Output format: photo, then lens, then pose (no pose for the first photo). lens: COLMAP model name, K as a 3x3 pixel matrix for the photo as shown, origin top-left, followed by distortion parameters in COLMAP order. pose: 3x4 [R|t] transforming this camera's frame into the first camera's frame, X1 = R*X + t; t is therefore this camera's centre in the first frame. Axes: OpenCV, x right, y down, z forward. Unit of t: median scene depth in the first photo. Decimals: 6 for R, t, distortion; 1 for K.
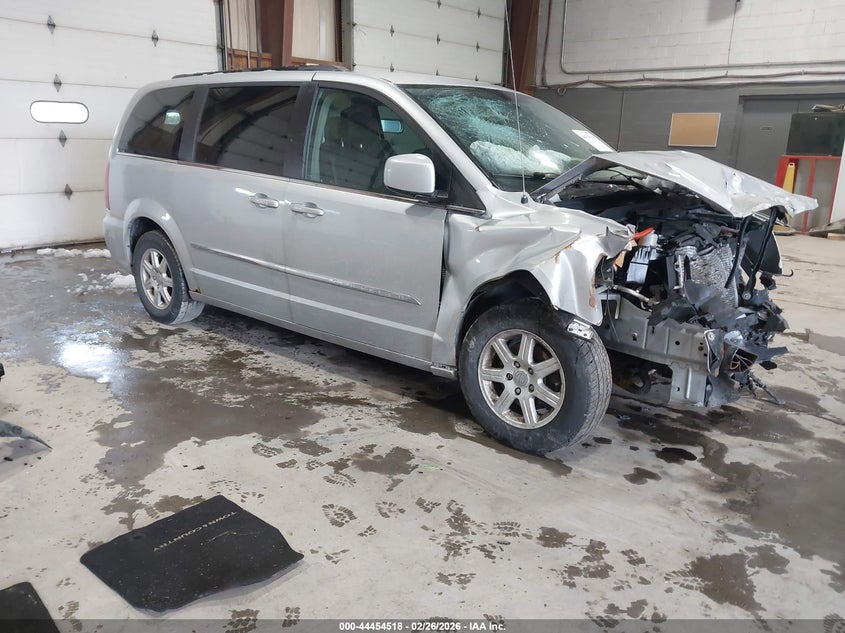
lens RADIAL K [[666.7, 0, 423.9], [0, 666.7, 312.5], [0, 0, 1]] dist [0.012269, -0.009505]
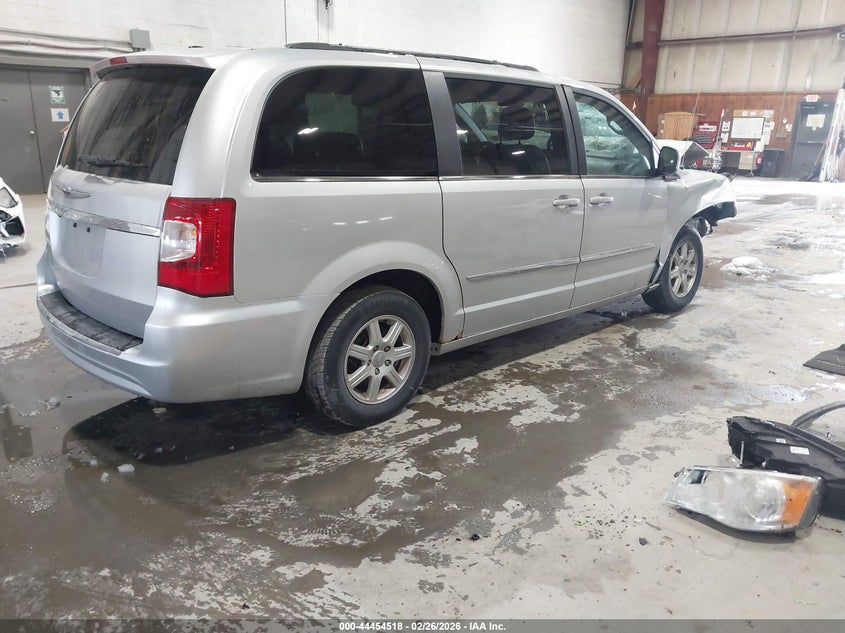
lens RADIAL K [[666.7, 0, 422.0], [0, 666.7, 317.9], [0, 0, 1]] dist [0.012269, -0.009505]
pose [[0.103485, -0.291449, 0.950972, -1.284922], [0.228845, 0.937432, 0.262396, -0.318731], [-0.967947, 0.190471, 0.163707, 1.076604]]
